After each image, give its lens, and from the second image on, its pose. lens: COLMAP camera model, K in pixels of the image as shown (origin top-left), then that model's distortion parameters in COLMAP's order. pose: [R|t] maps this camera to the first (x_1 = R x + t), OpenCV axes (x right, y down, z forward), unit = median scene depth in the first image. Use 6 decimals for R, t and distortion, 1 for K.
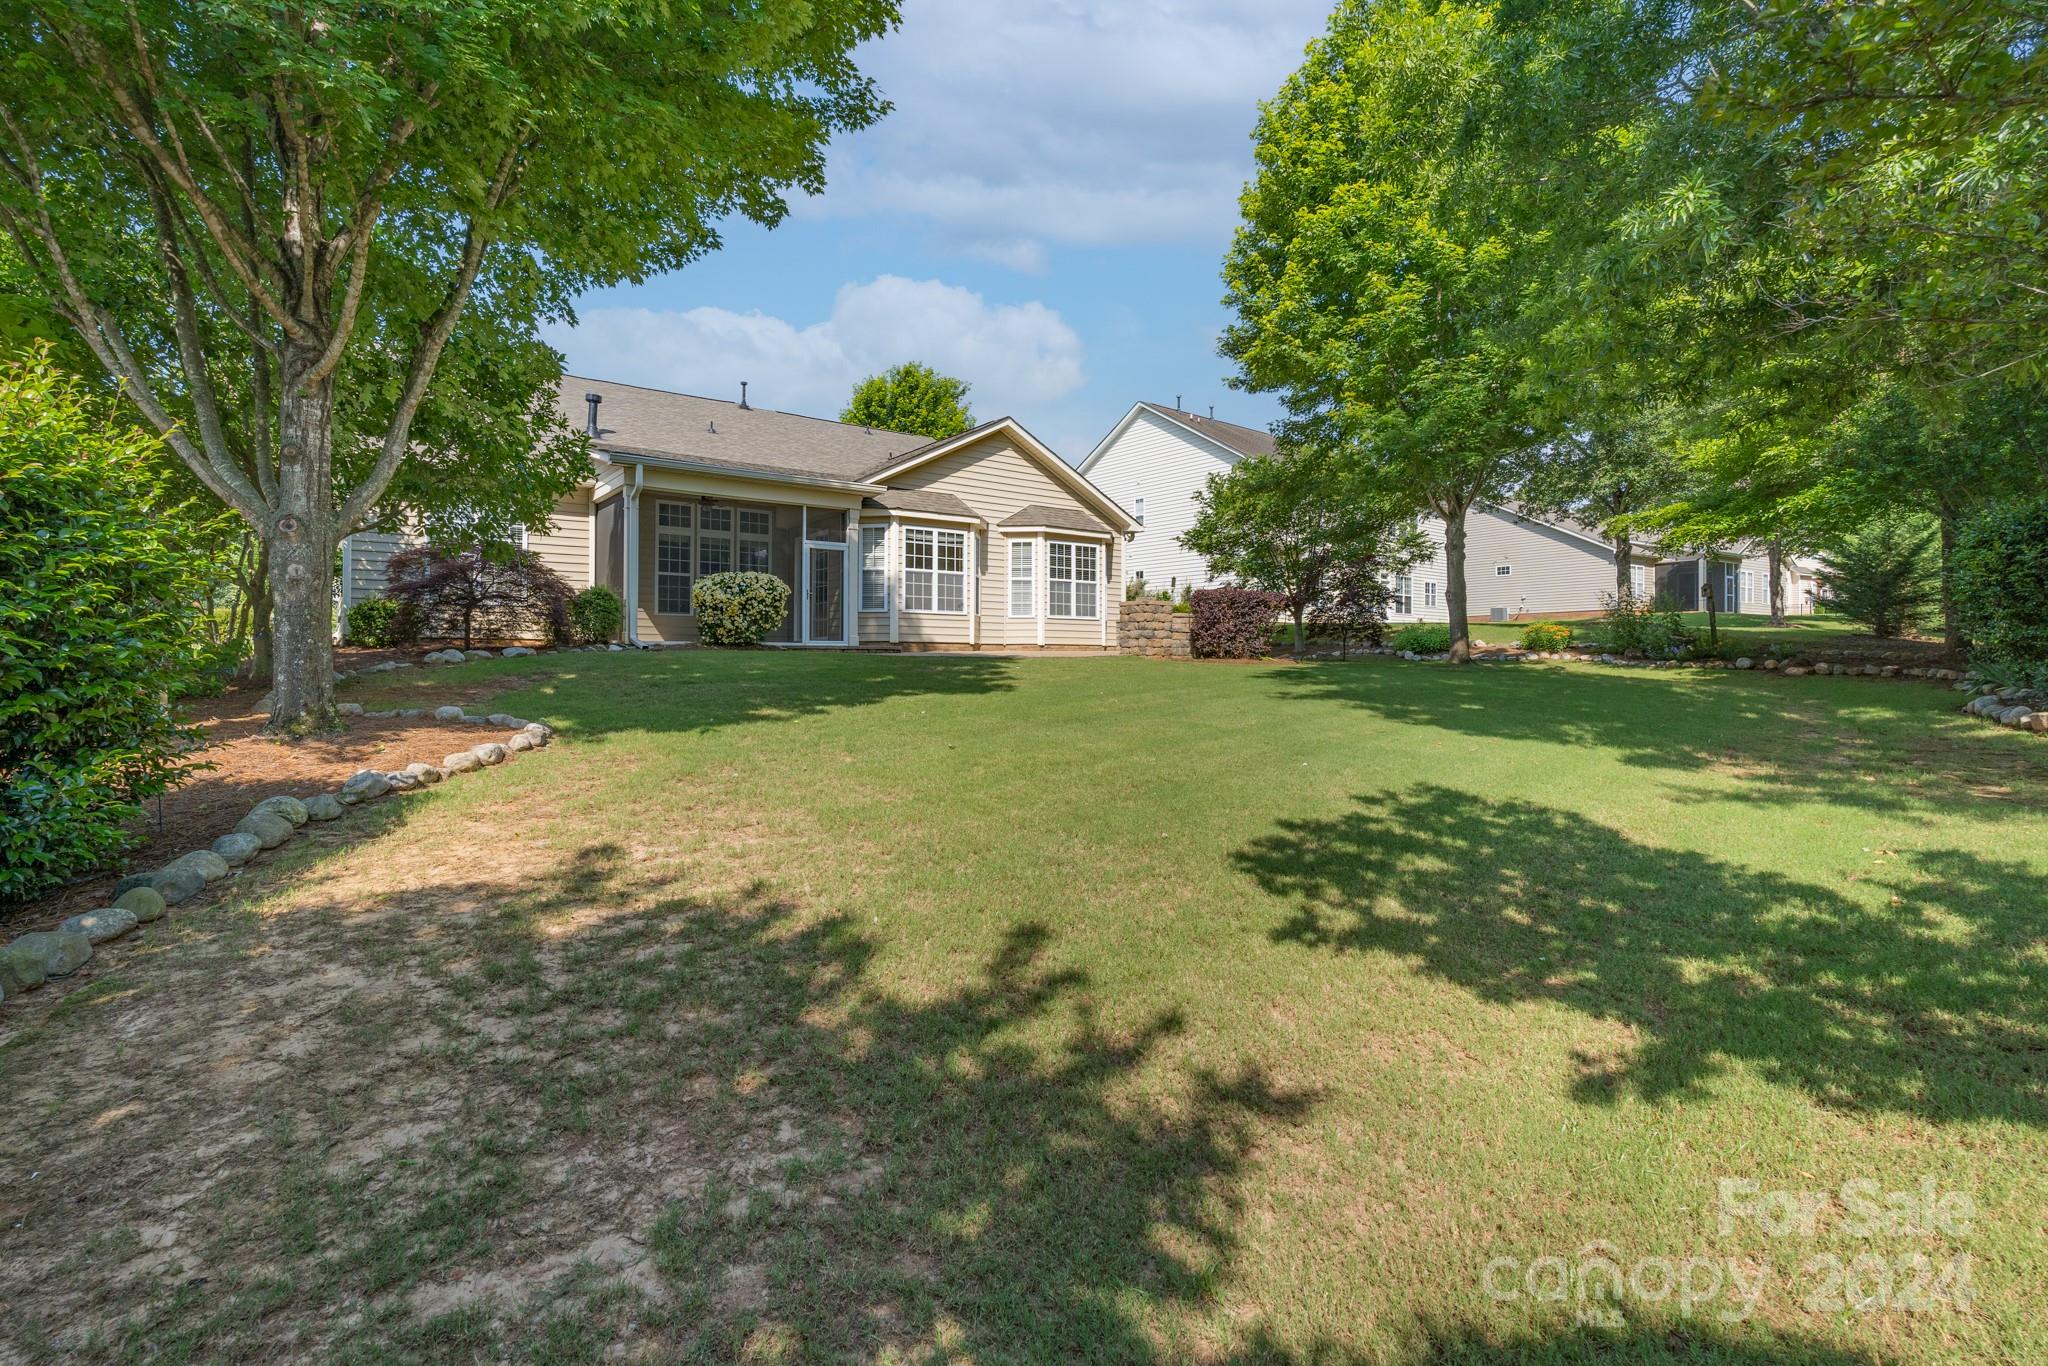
lens RADIAL K [[934.5, 0, 1018.0], [0, 934.5, 671.6], [0, 0, 1]] dist [-0.003578, -0.000691]
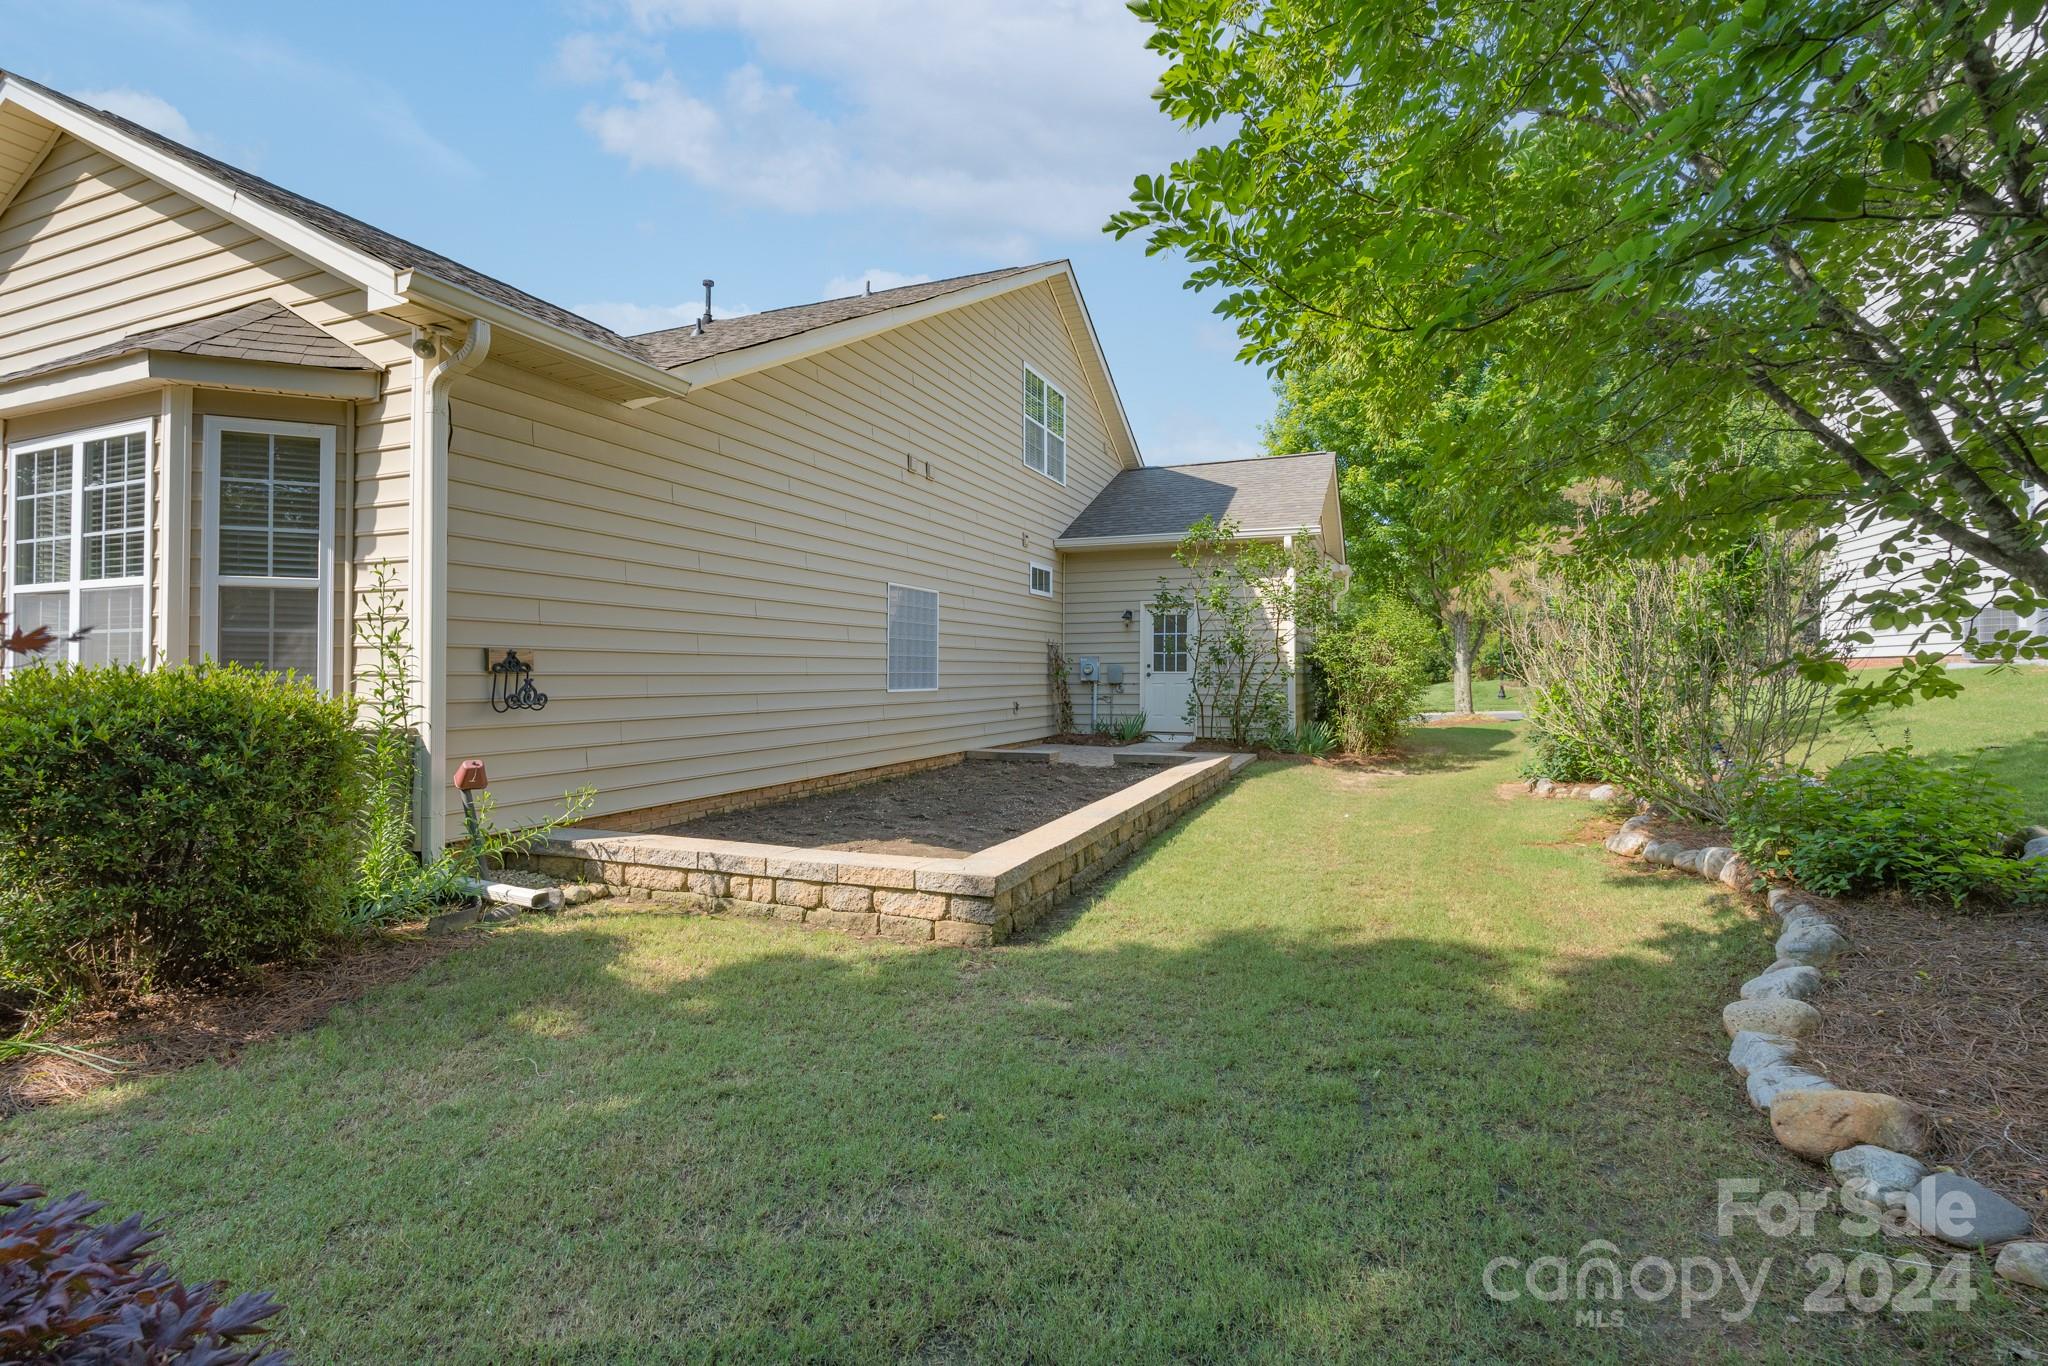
lens RADIAL K [[934.5, 0, 1018.0], [0, 934.5, 671.6], [0, 0, 1]] dist [-0.003578, -0.000691]
pose [[0.516497, 0.000059, -0.856289, 0.445396], [-0.004642, 0.999985, -0.002731, -0.081392], [0.856277, 0.005385, 0.516489, 1.196658]]
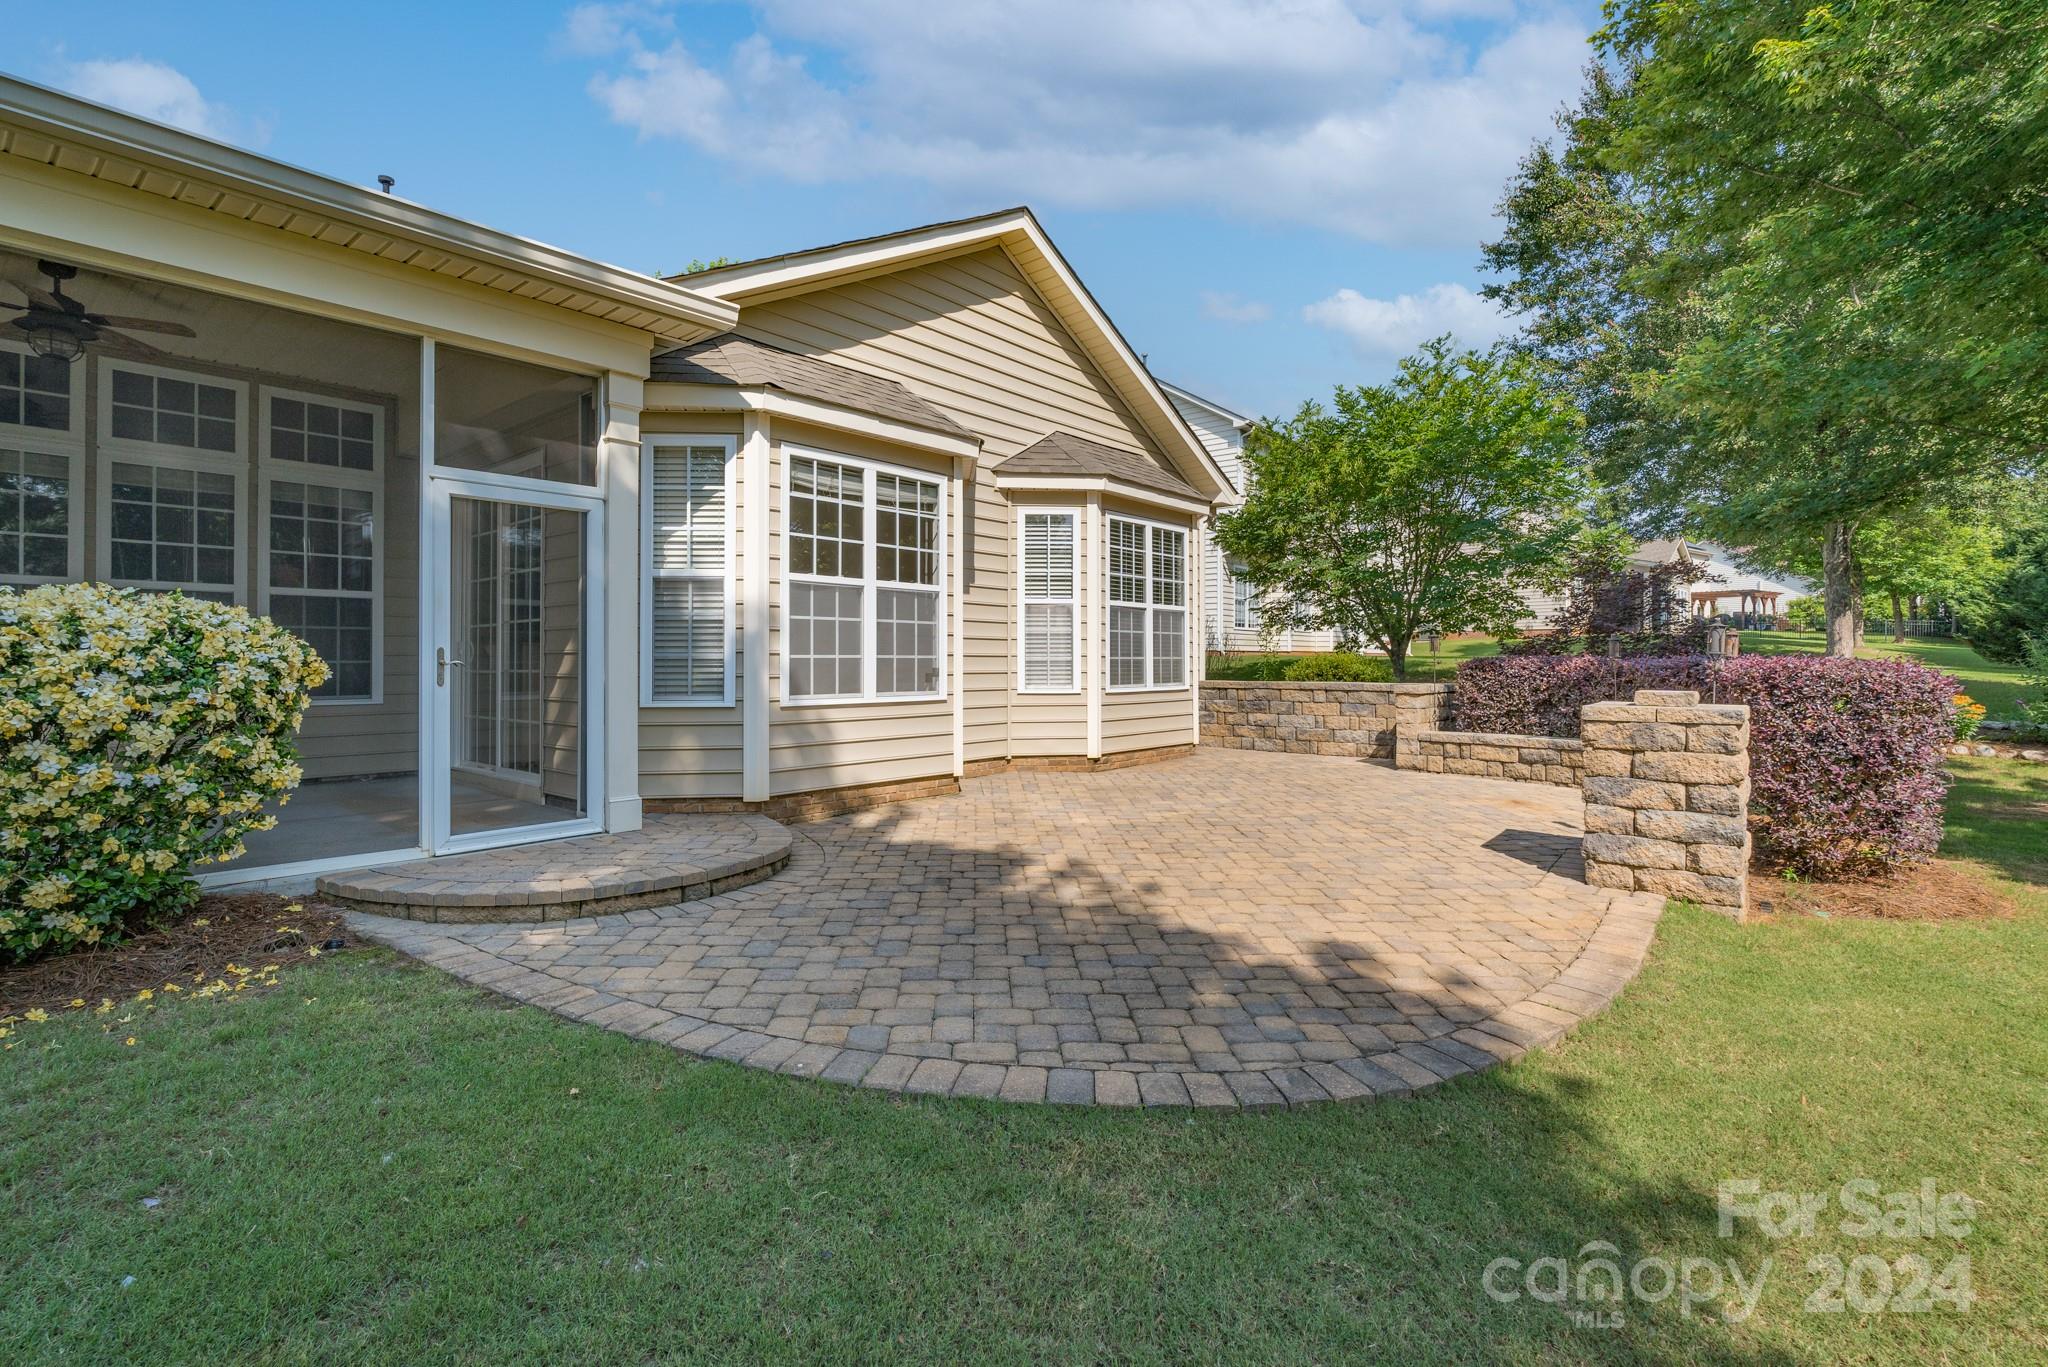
lens RADIAL K [[934.5, 0, 1018.0], [0, 934.5, 672.1], [0, 0, 1]] dist [-0.003578, -0.000691]
pose [[0.975338, -0.003918, 0.220681, -0.110738], [0.002840, 0.999982, 0.005204, -0.074575], [-0.220698, -0.004449, 0.975332, 0.634963]]
